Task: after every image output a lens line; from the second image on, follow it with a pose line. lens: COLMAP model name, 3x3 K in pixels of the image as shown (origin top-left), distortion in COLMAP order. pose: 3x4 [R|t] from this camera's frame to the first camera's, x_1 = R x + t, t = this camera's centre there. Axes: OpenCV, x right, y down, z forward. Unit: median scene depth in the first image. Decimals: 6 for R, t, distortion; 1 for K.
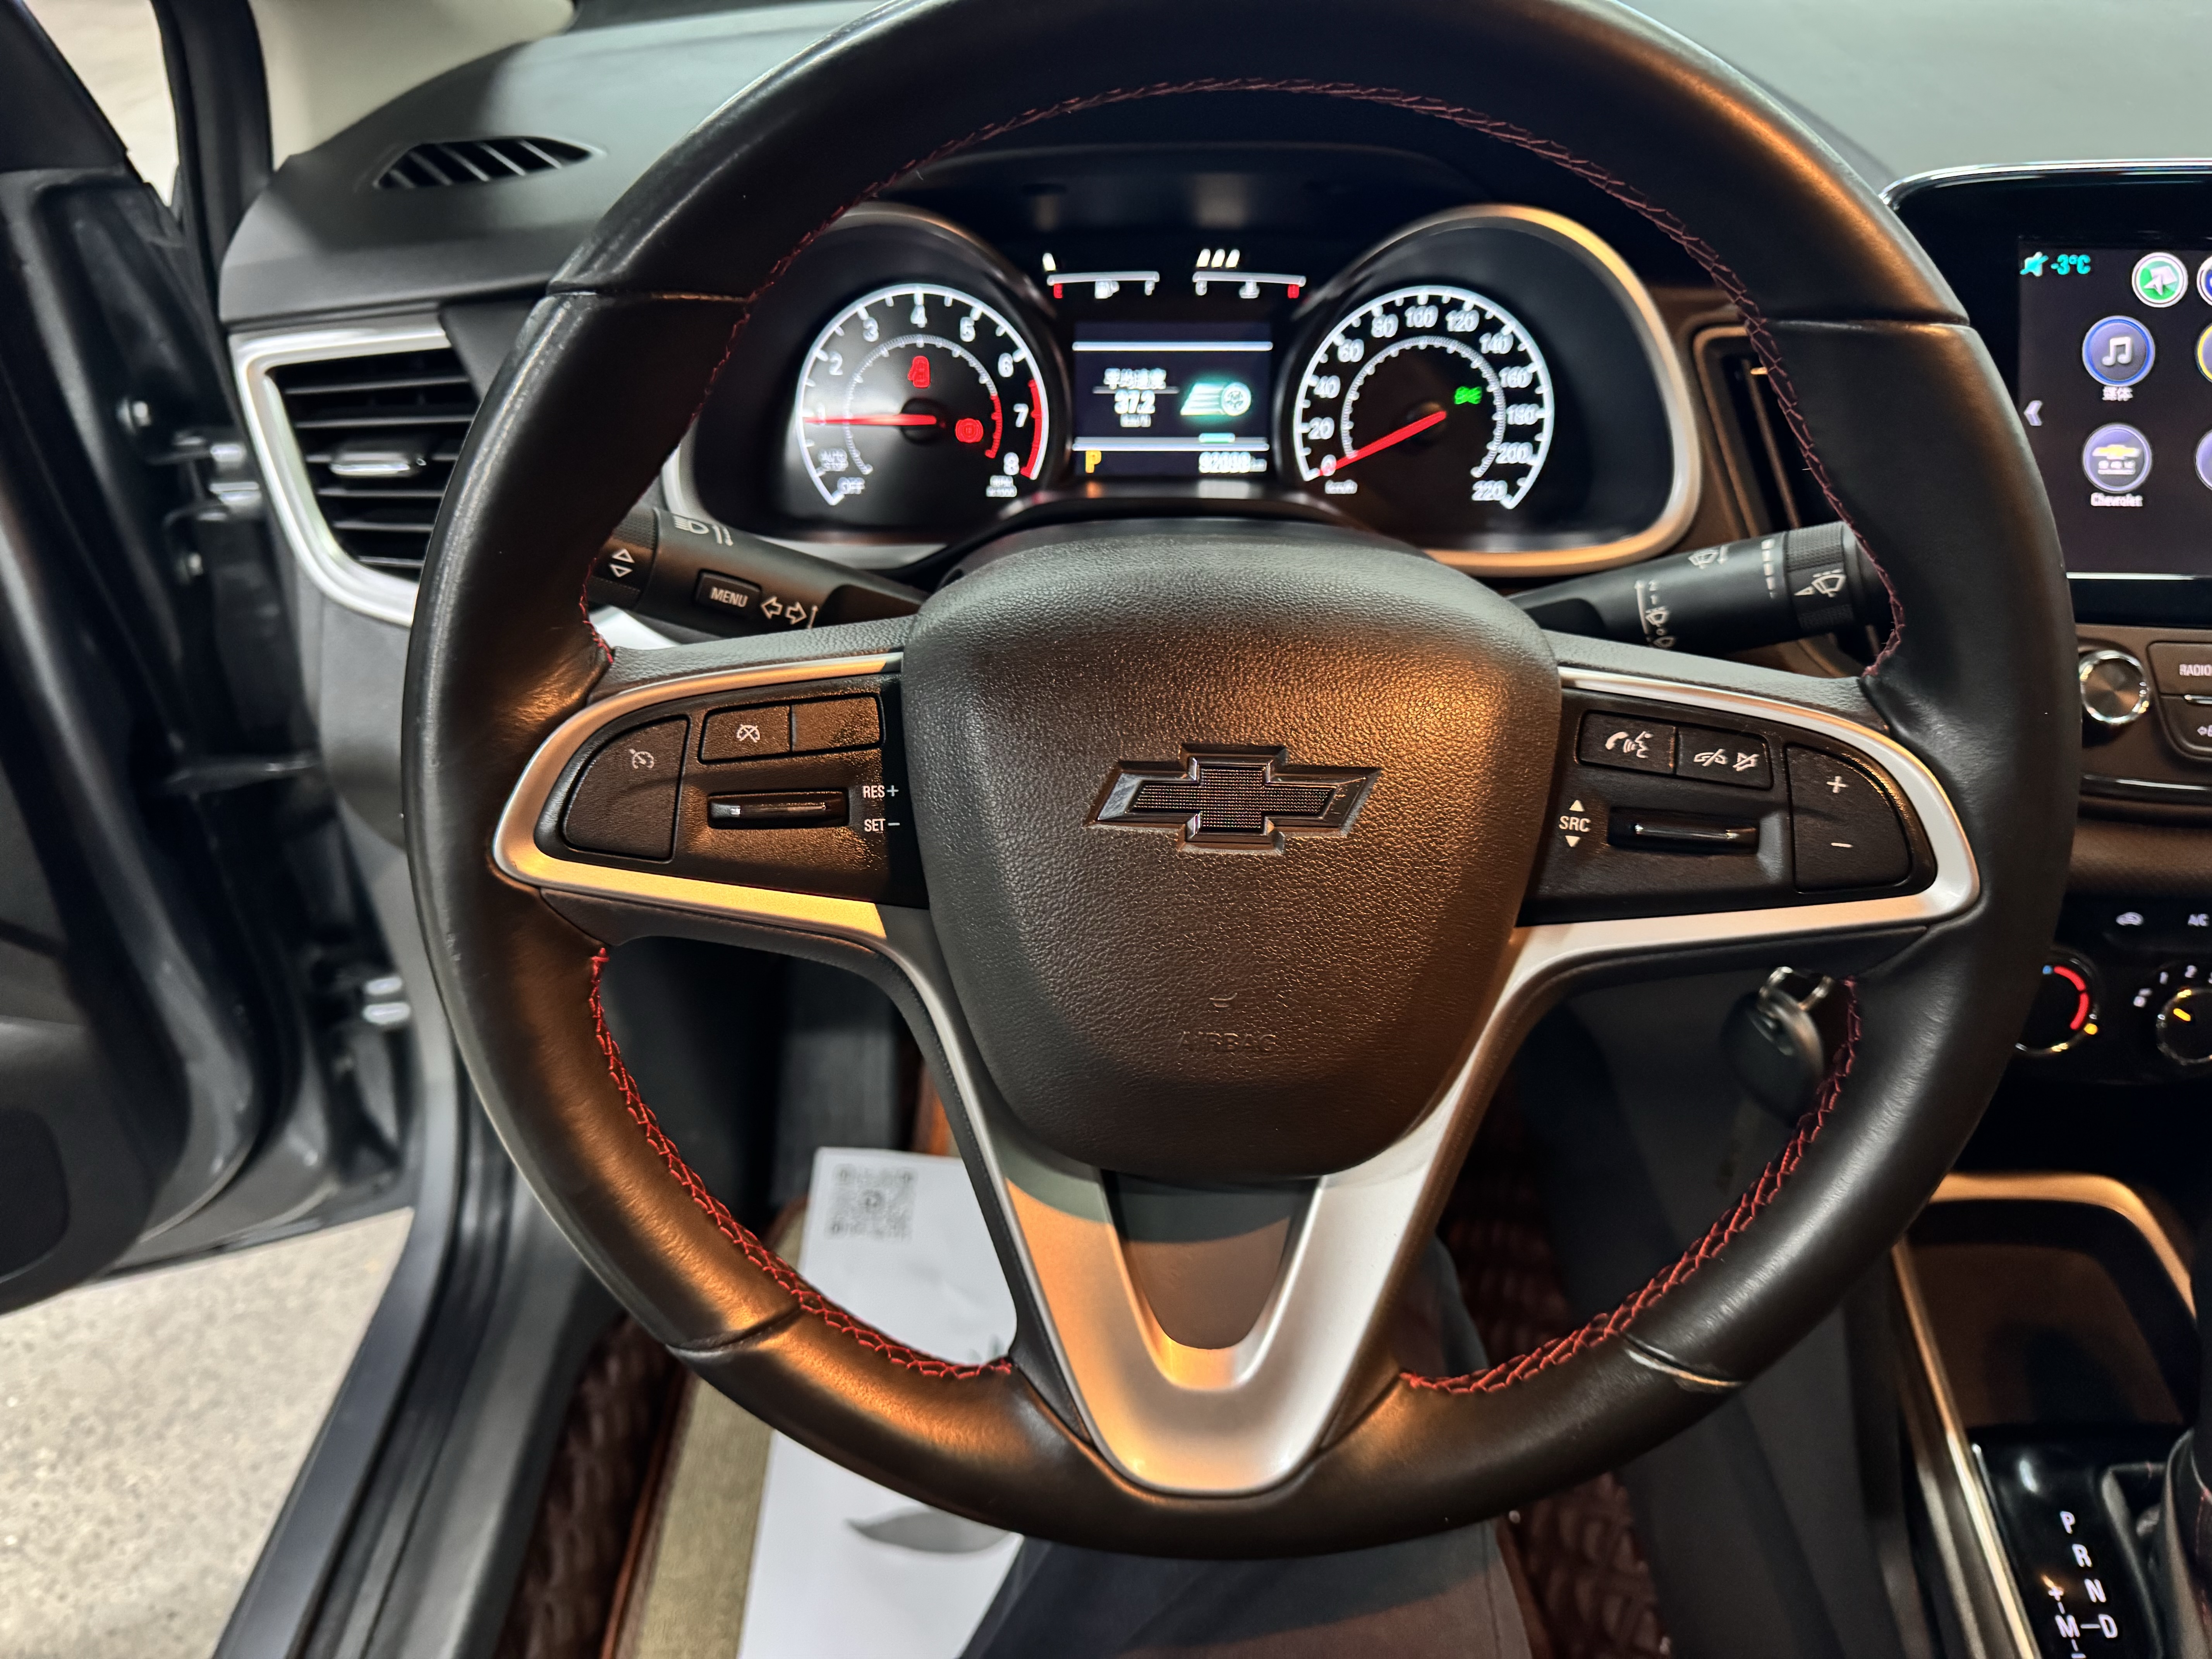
lens RADIAL K [[1515.2, 0, 1102.2], [0, 1515.2, 837.4], [0, 0, 1]] dist [-0.000321, -0.007369]
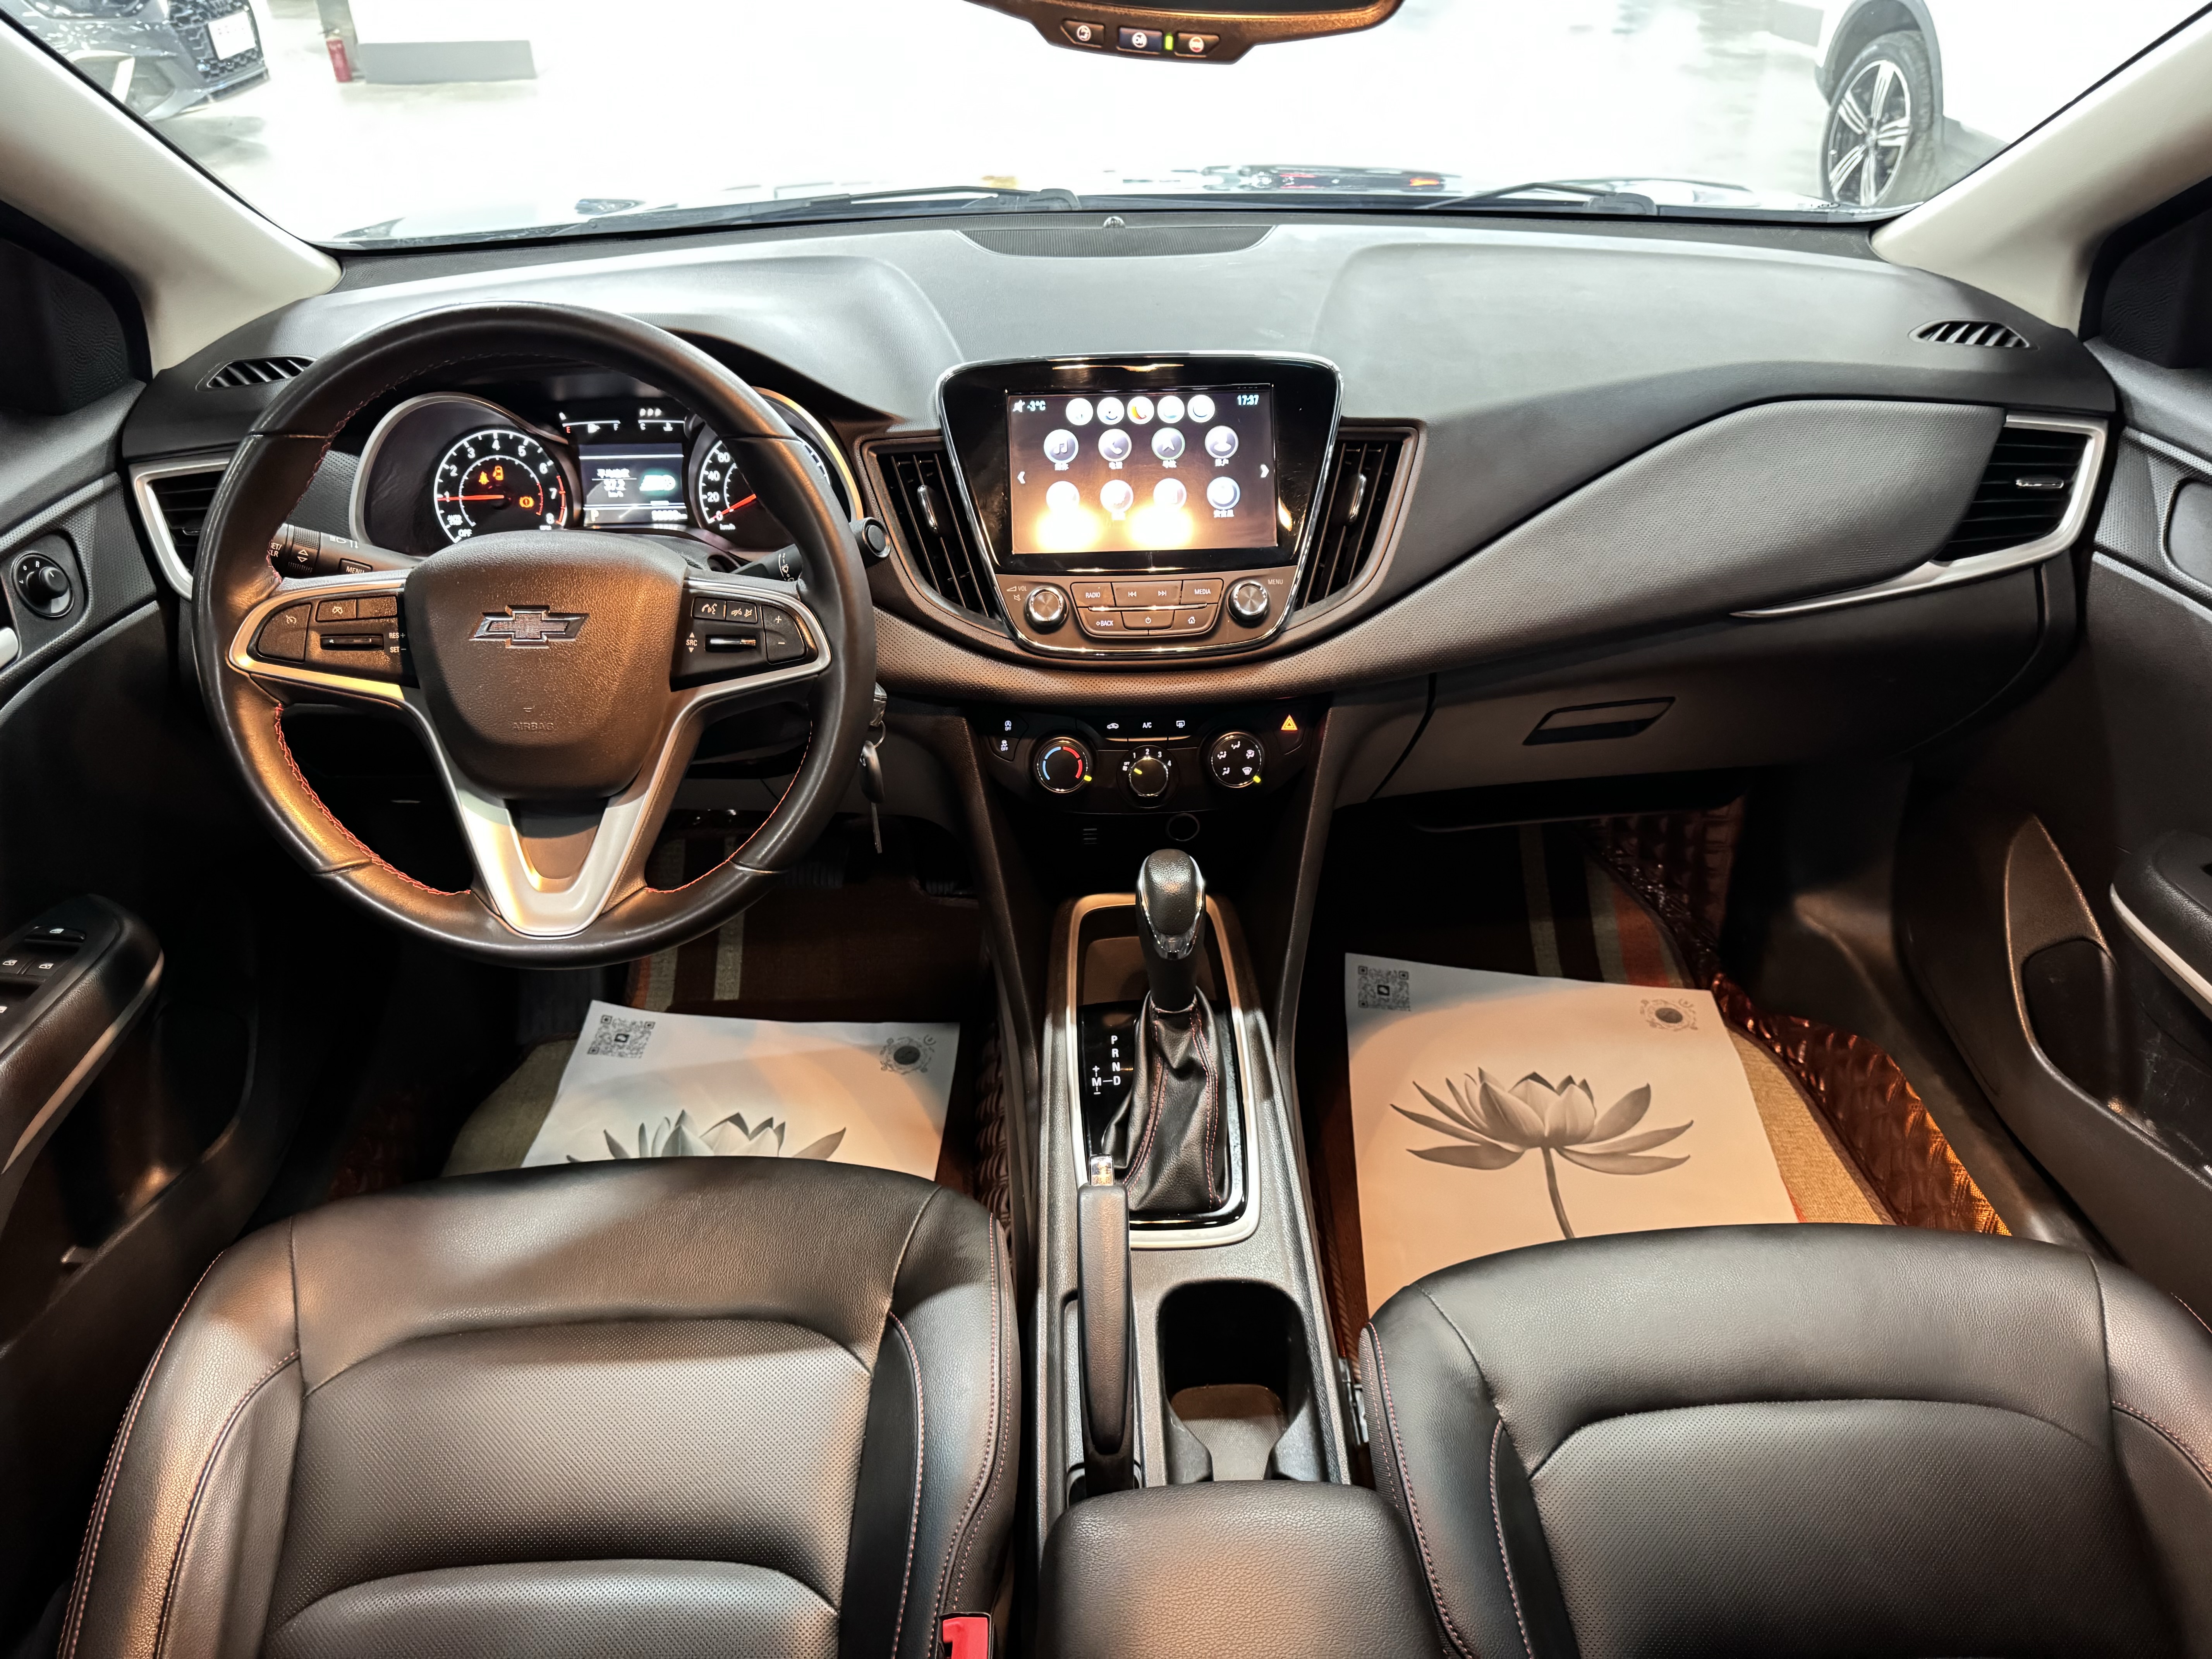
lens RADIAL K [[1558.7, 0, 1108.1], [0, 1558.7, 796.3], [0, 0, 1]] dist [0.083048, -0.119797]
pose [[0.998693, -0.037778, 0.034432, 0.570851], [0.041189, 0.993678, -0.104436, 0.342519], [-0.030269, 0.105718, 0.993935, -0.971700]]
